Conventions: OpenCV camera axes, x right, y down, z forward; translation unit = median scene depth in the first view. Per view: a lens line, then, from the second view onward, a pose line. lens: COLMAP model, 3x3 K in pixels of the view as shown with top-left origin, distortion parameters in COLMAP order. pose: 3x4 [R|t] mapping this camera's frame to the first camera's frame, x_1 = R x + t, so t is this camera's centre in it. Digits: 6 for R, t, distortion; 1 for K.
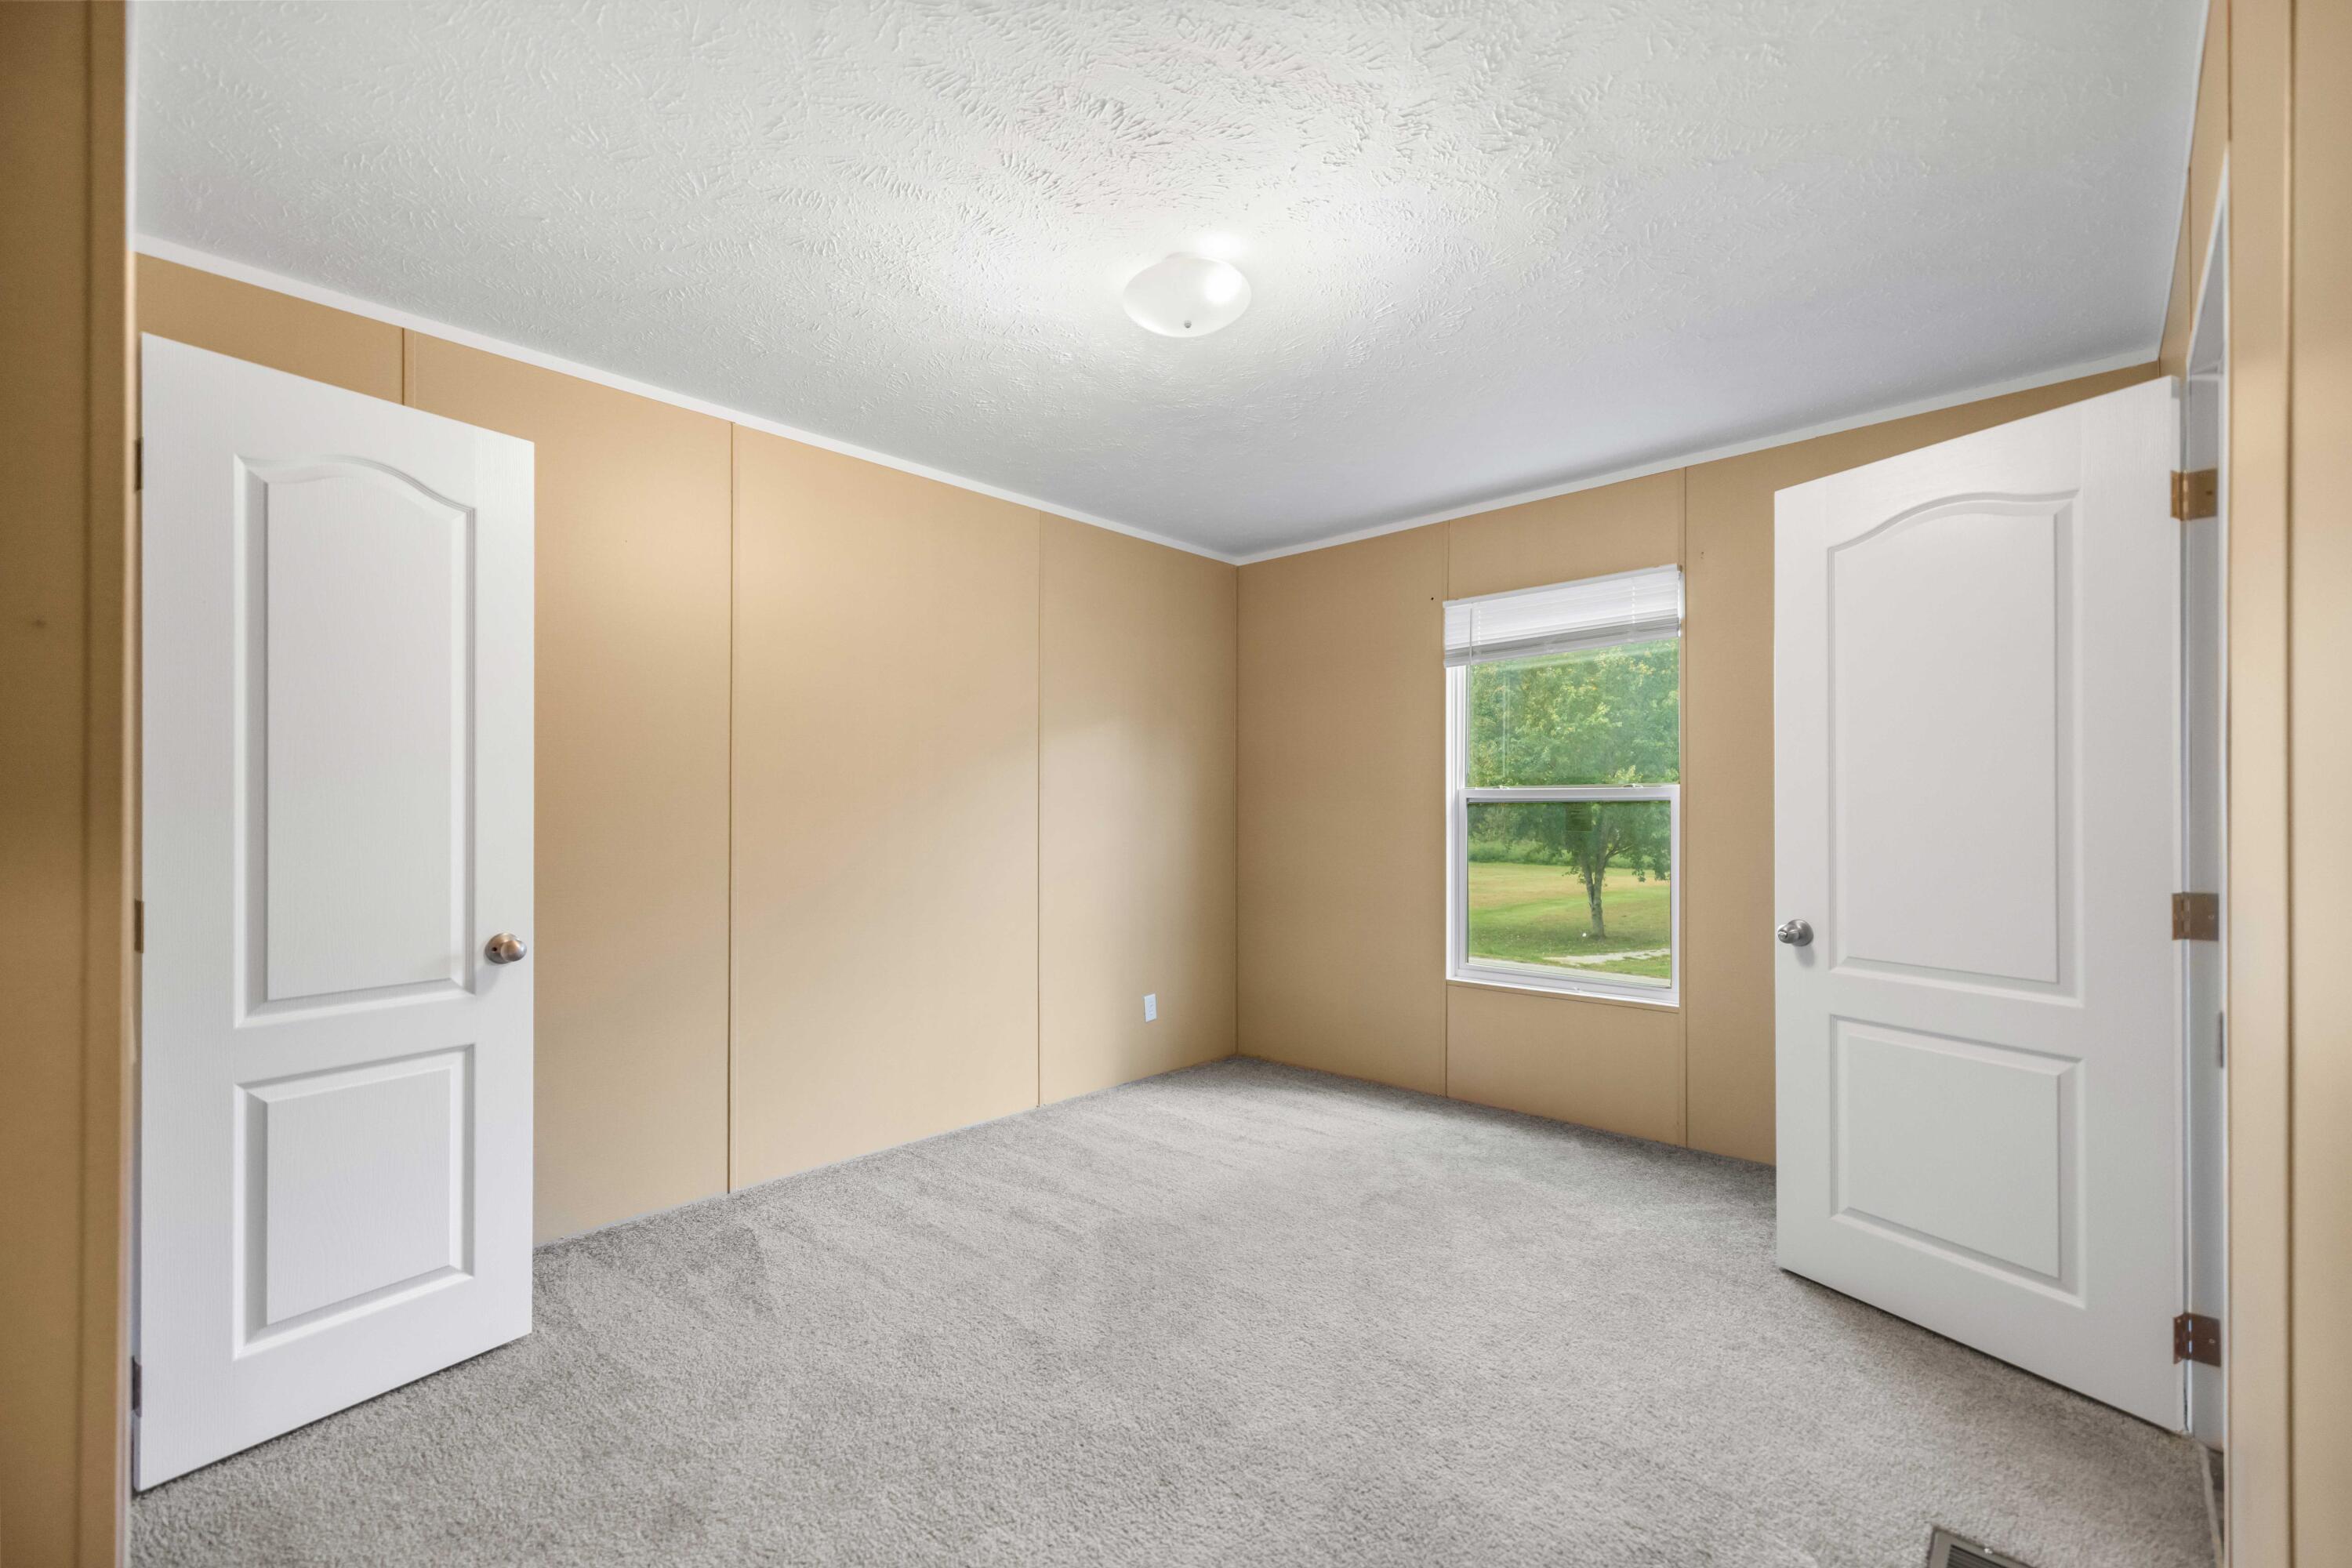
lens RADIAL K [[1009.3, 0, 1177.8], [0, 1009.3, 802.8], [0, 0, 1]] dist [0.002637, -0.000075]
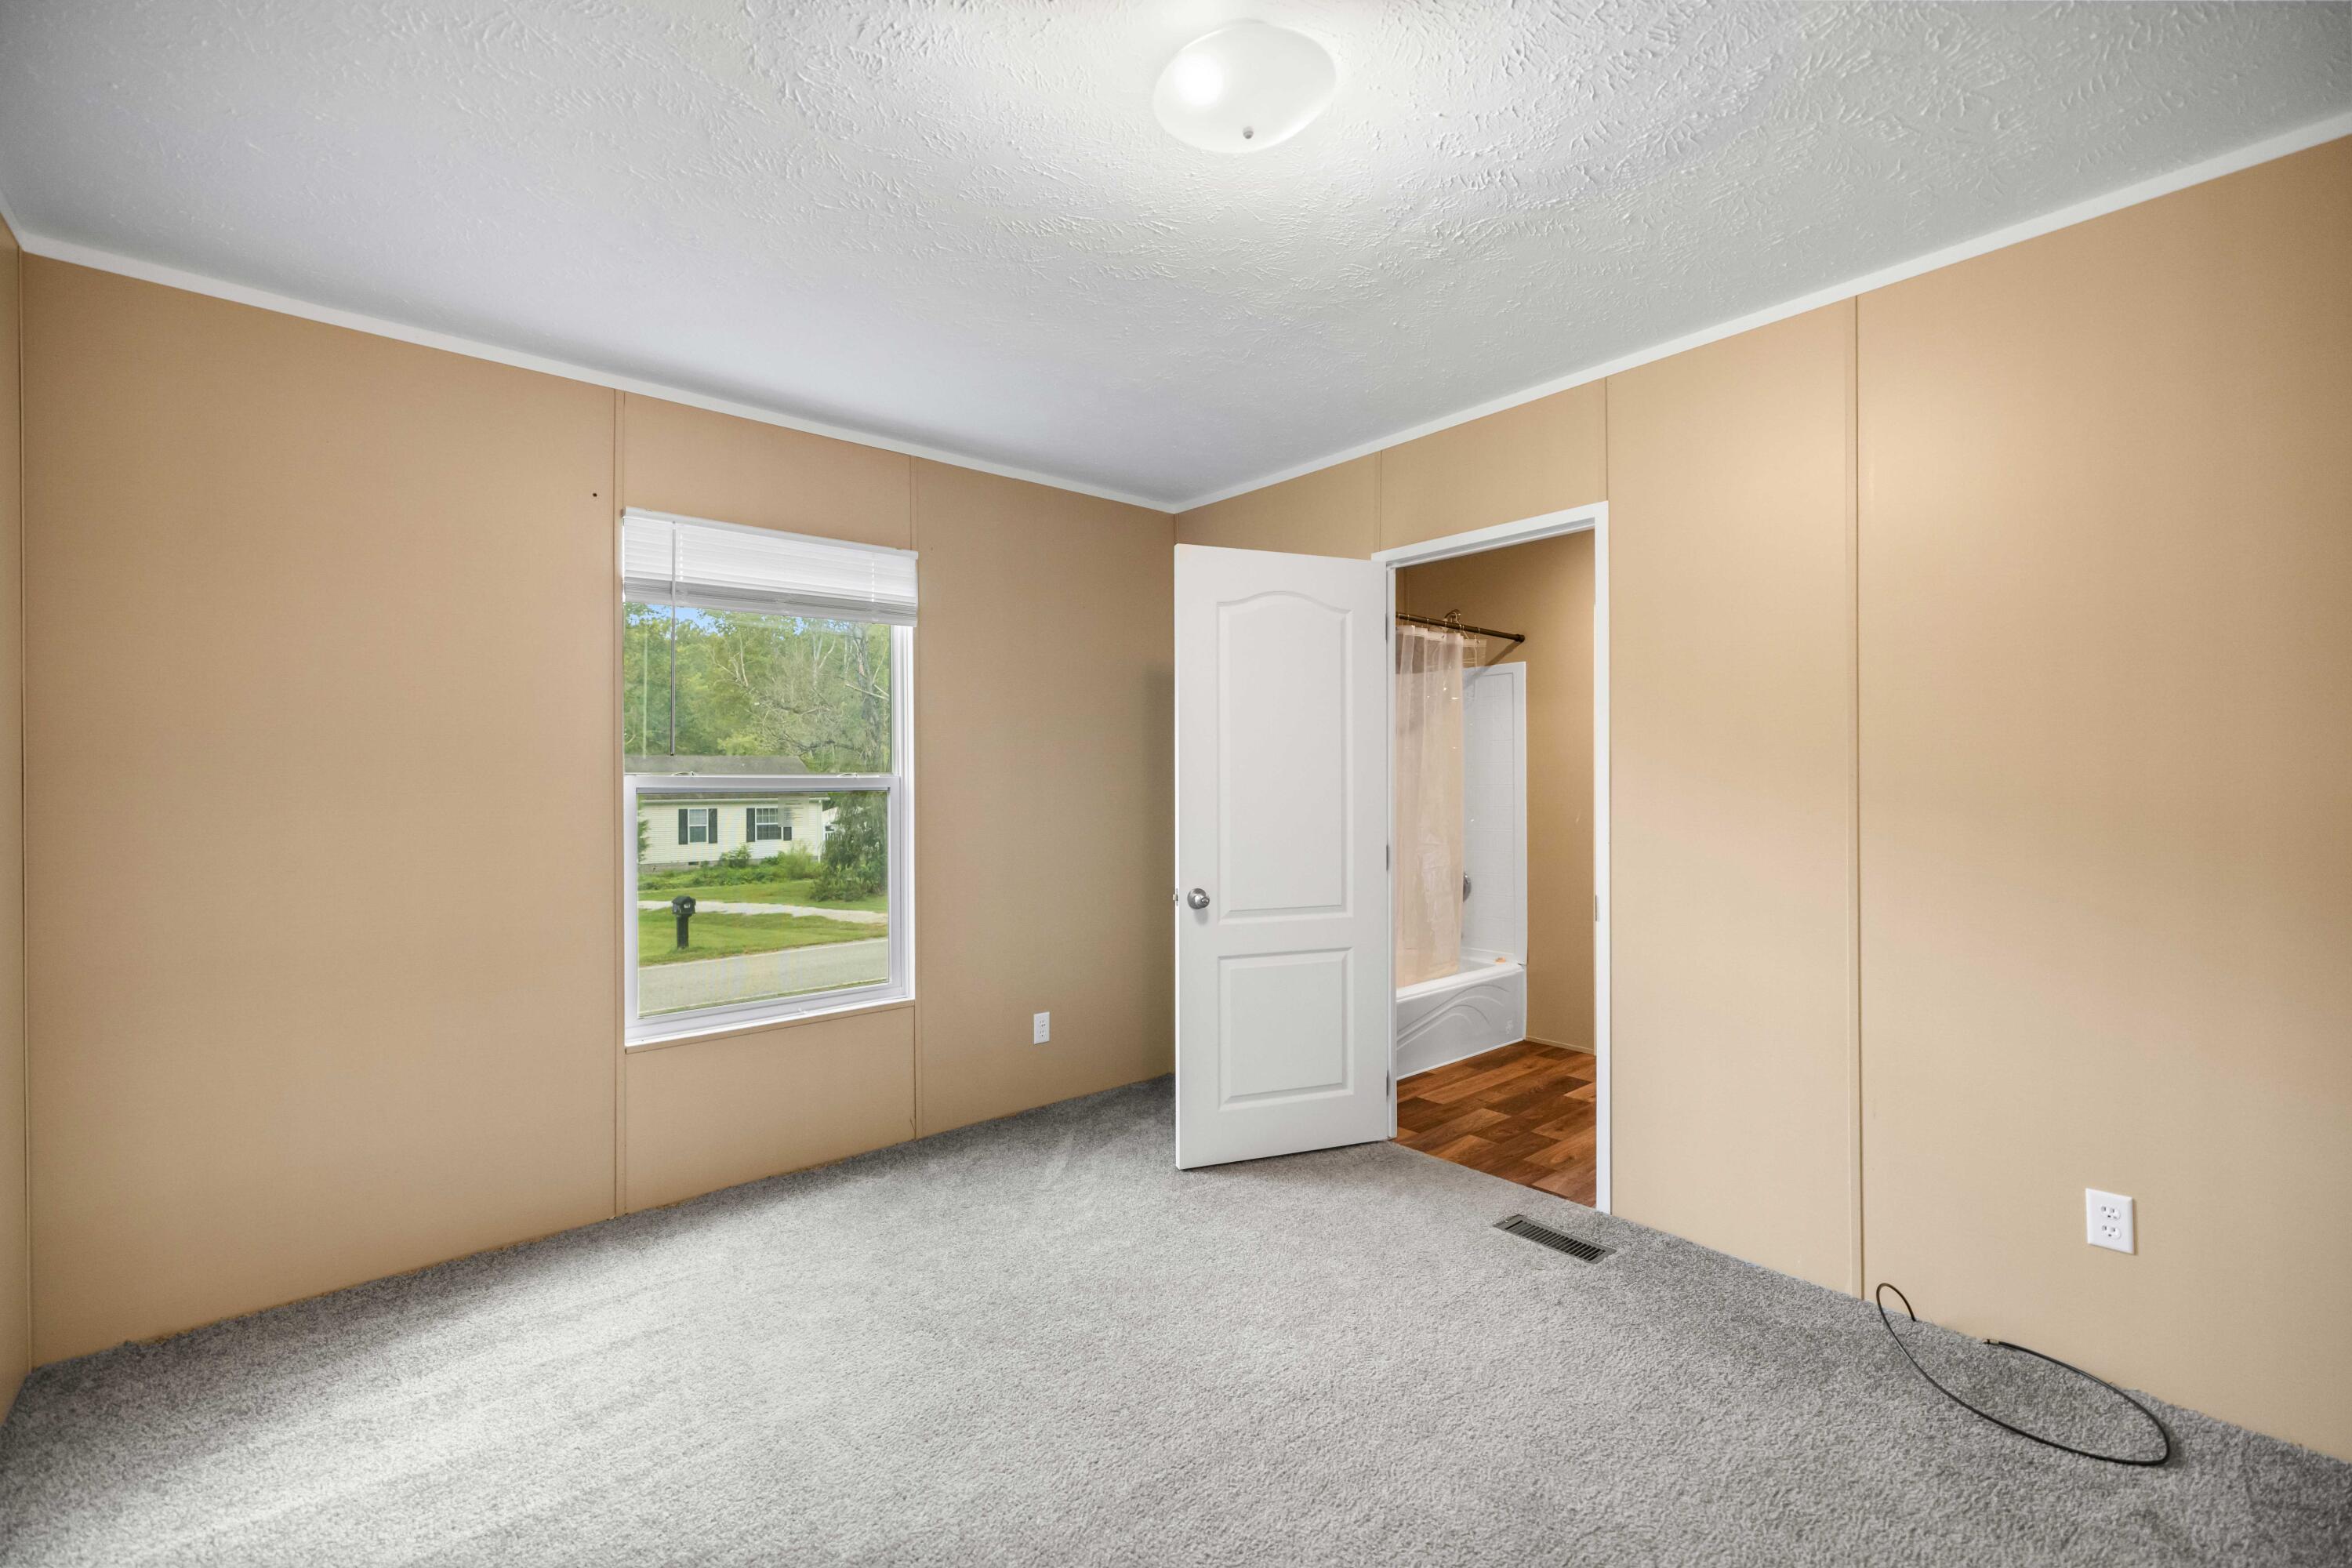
lens RADIAL K [[990.3, 0, 1196.1], [0, 990.3, 779.5], [0, 0, 1]] dist [0.002001, -0.000039]
pose [[0.086150, 0.001879, 0.996280, -0.494682], [-0.006932, 0.999975, -0.001287, -0.015445], [-0.996258, -0.006796, 0.086161, 0.706254]]
